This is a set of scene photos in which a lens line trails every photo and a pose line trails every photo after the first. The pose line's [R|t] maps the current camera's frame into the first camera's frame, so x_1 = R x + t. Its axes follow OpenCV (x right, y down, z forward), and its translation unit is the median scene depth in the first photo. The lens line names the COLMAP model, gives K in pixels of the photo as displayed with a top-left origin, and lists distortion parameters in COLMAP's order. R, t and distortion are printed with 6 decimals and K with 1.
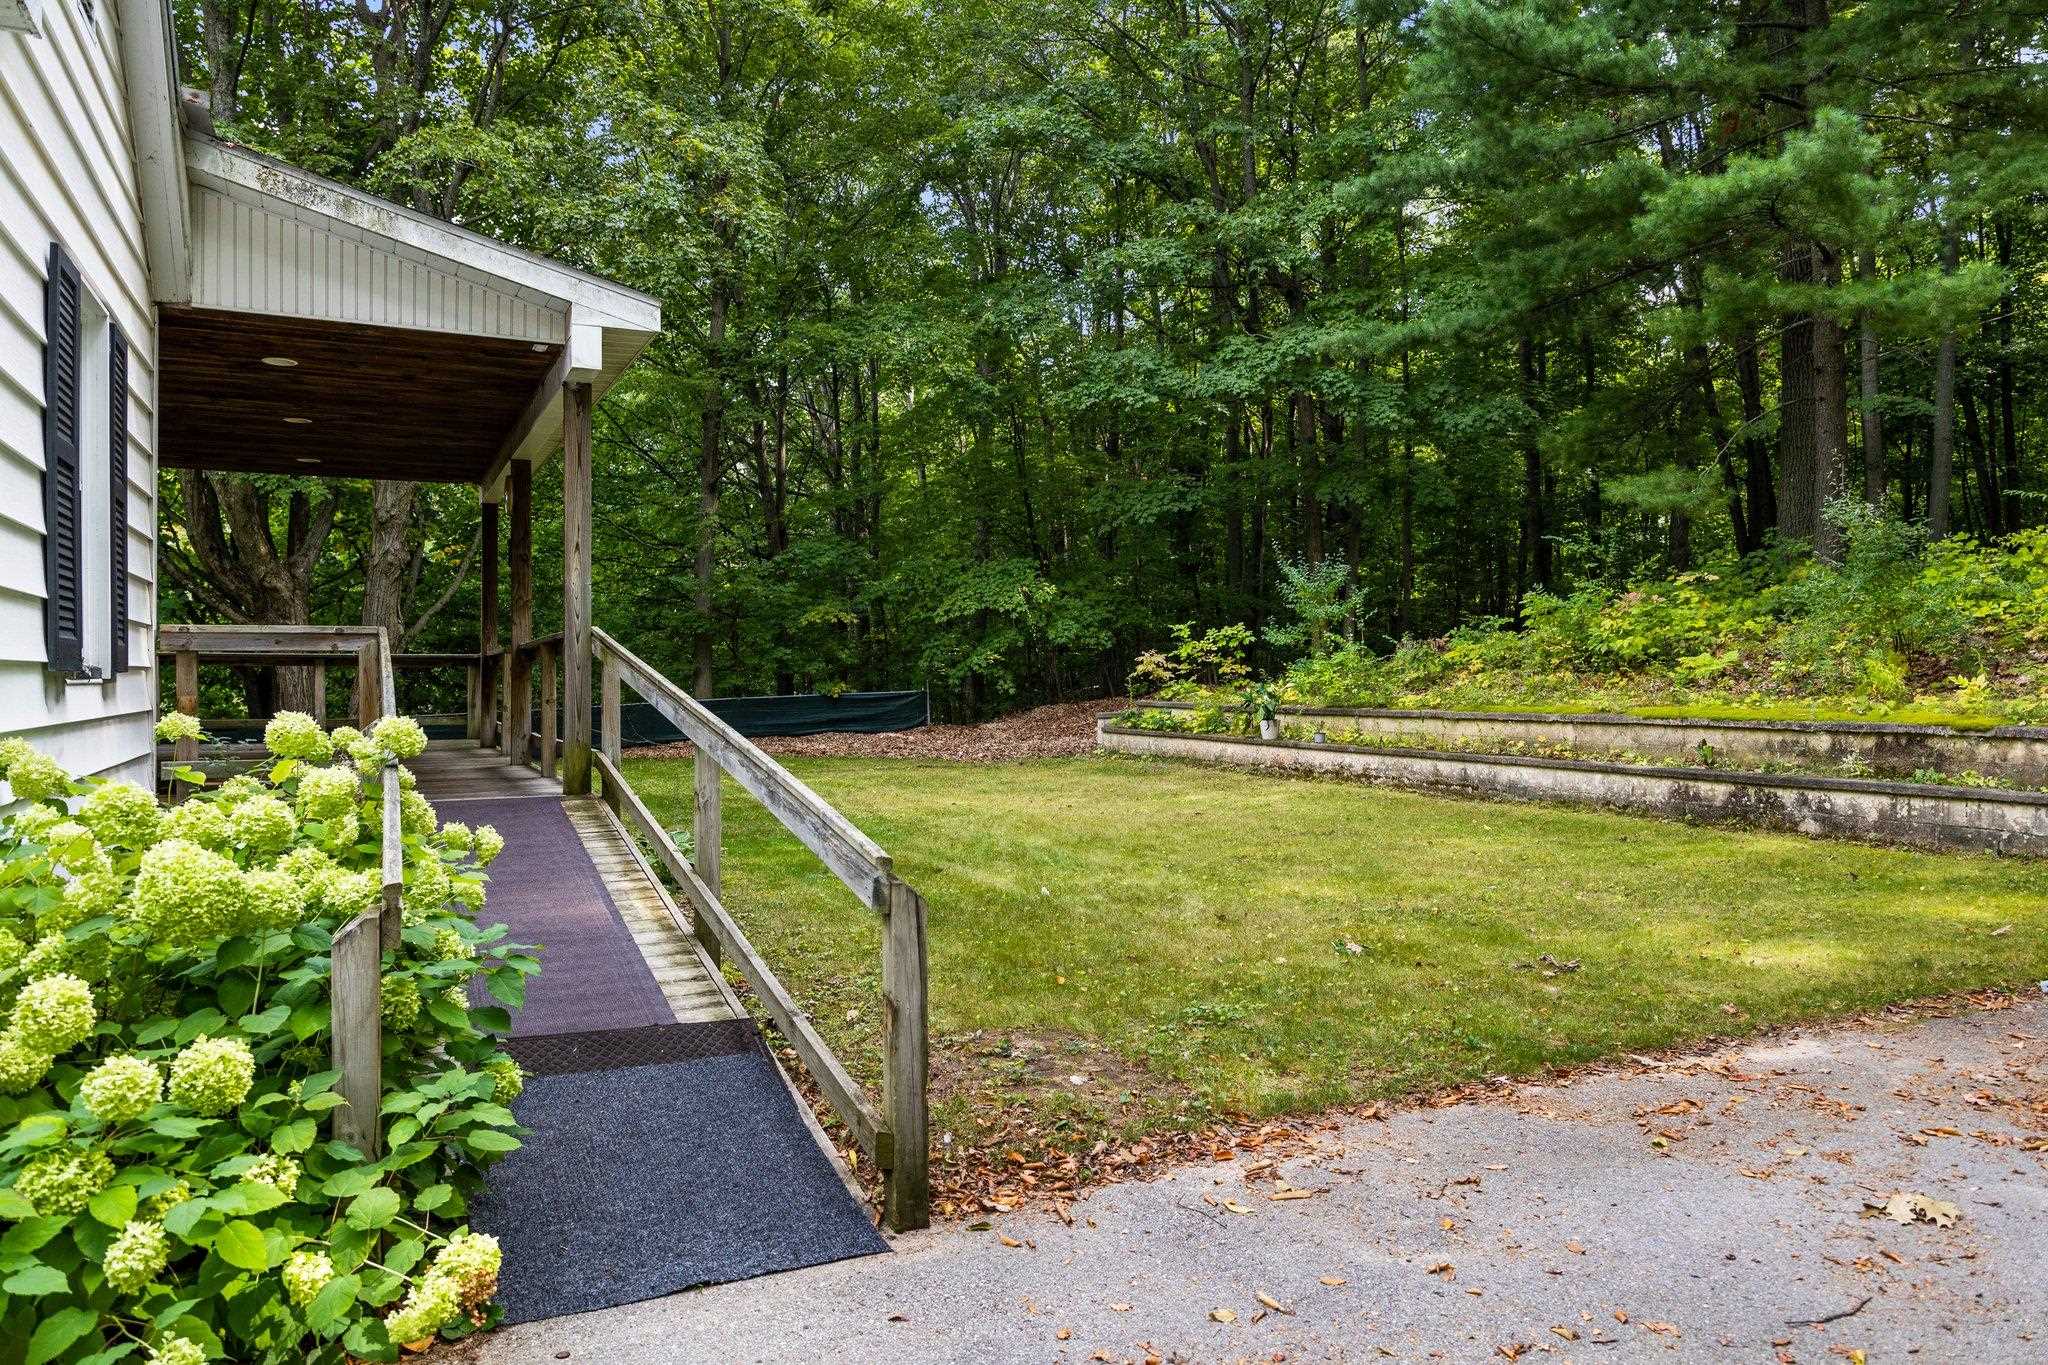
lens RADIAL K [[1444.1, 0, 1024.0], [0, 1444.1, 682.5], [0, 0, 1]] dist [0.014868, -0.016284]
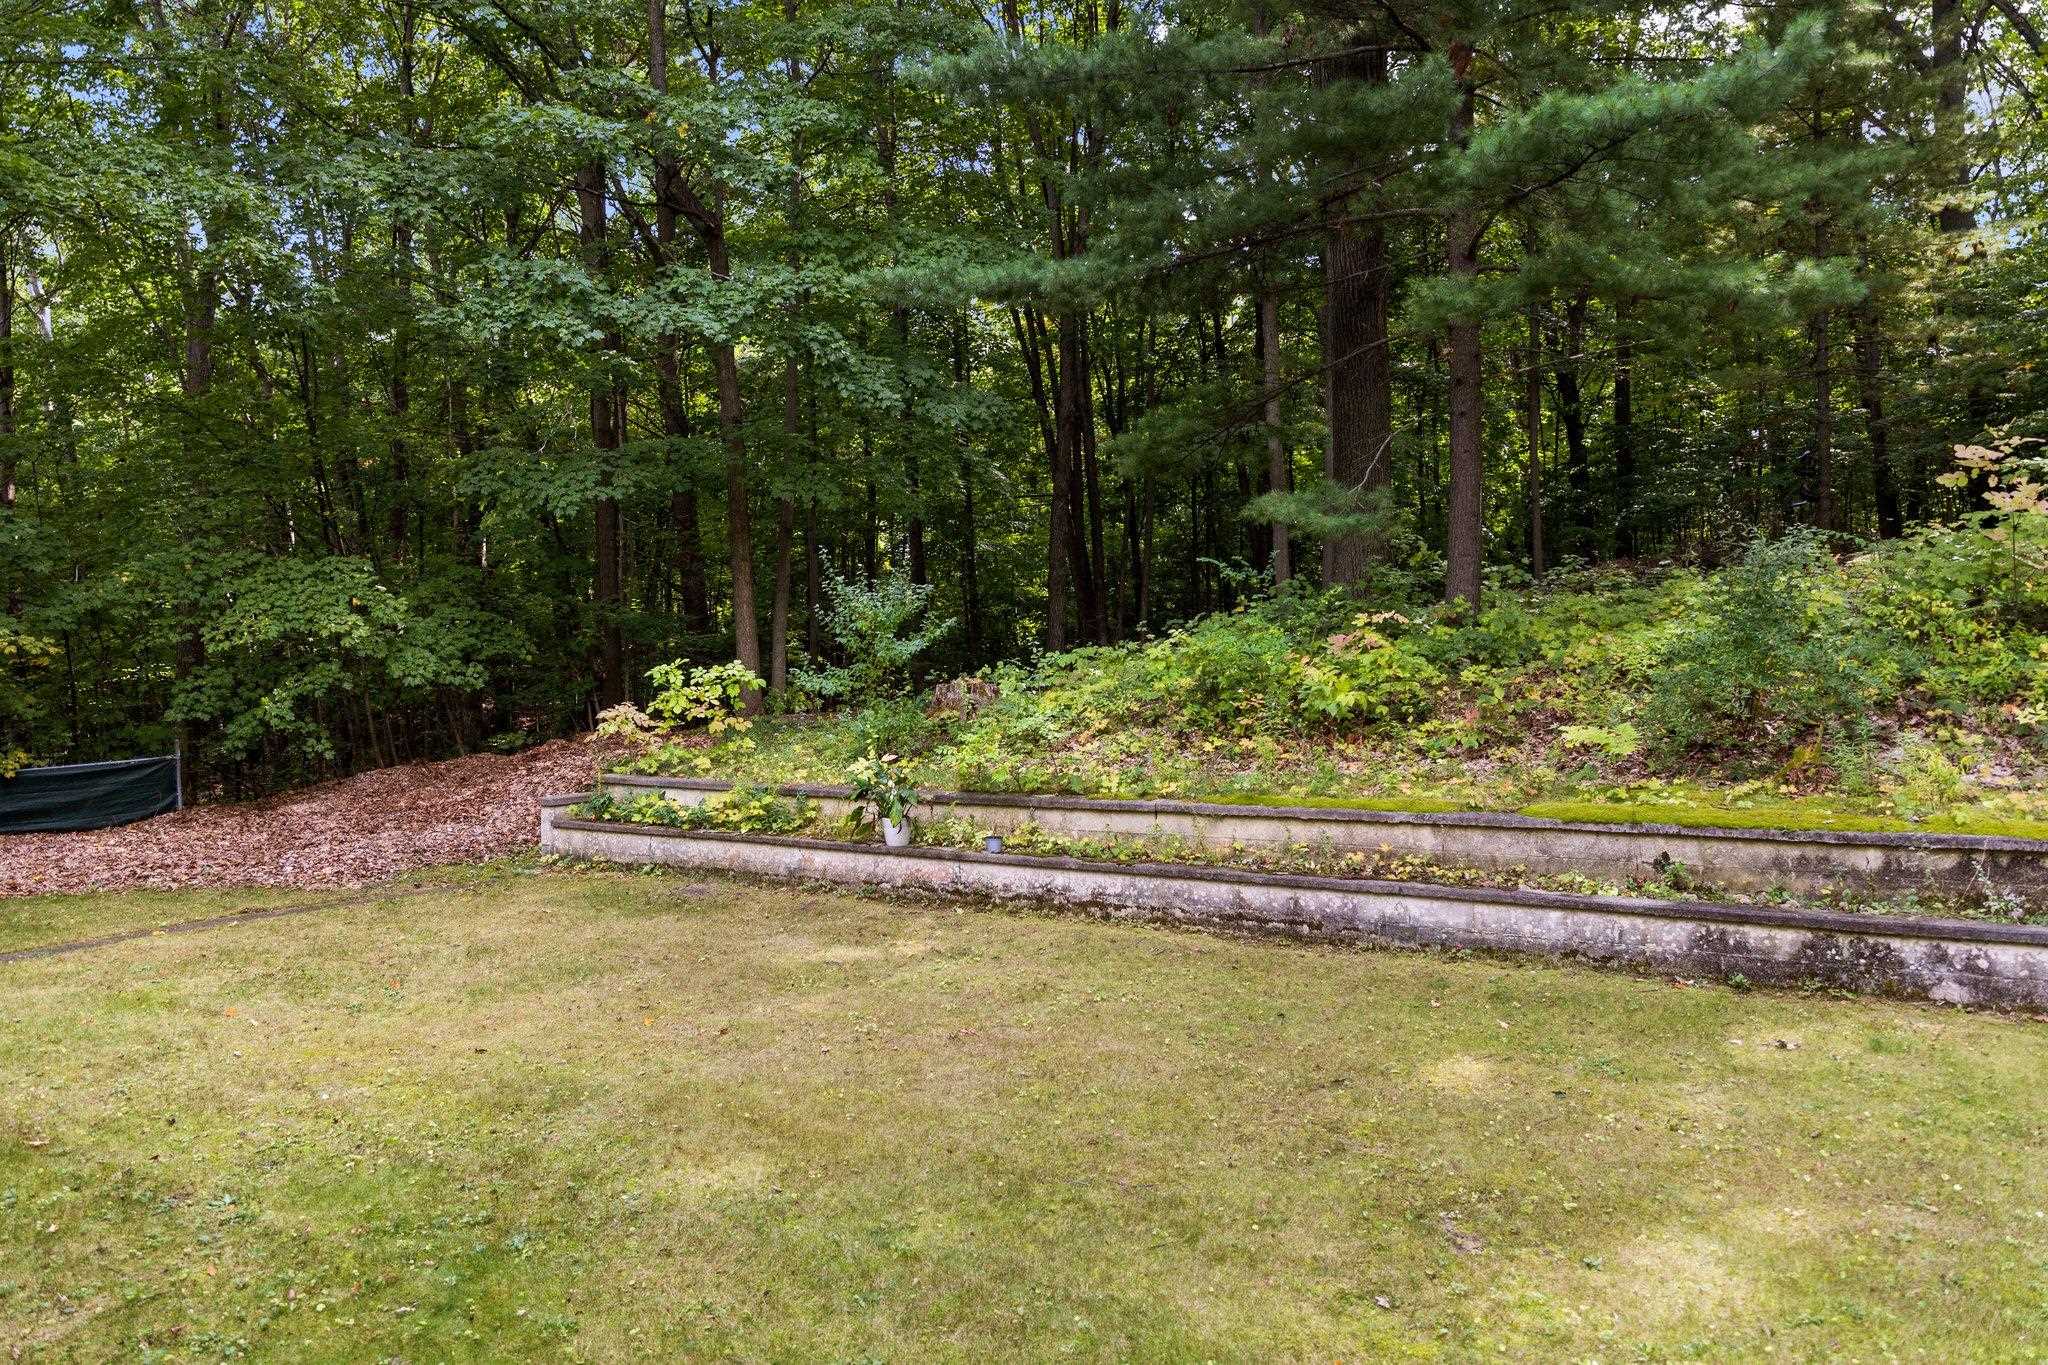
lens RADIAL K [[1444.1, 0, 1024.0], [0, 1444.1, 682.5], [0, 0, 1]] dist [0.014868, -0.016284]
pose [[0.850796, -0.007704, 0.525440, -0.161045], [0.010296, 0.999945, -0.002010, -0.041864], [-0.525396, 0.007120, 0.850828, 0.485907]]
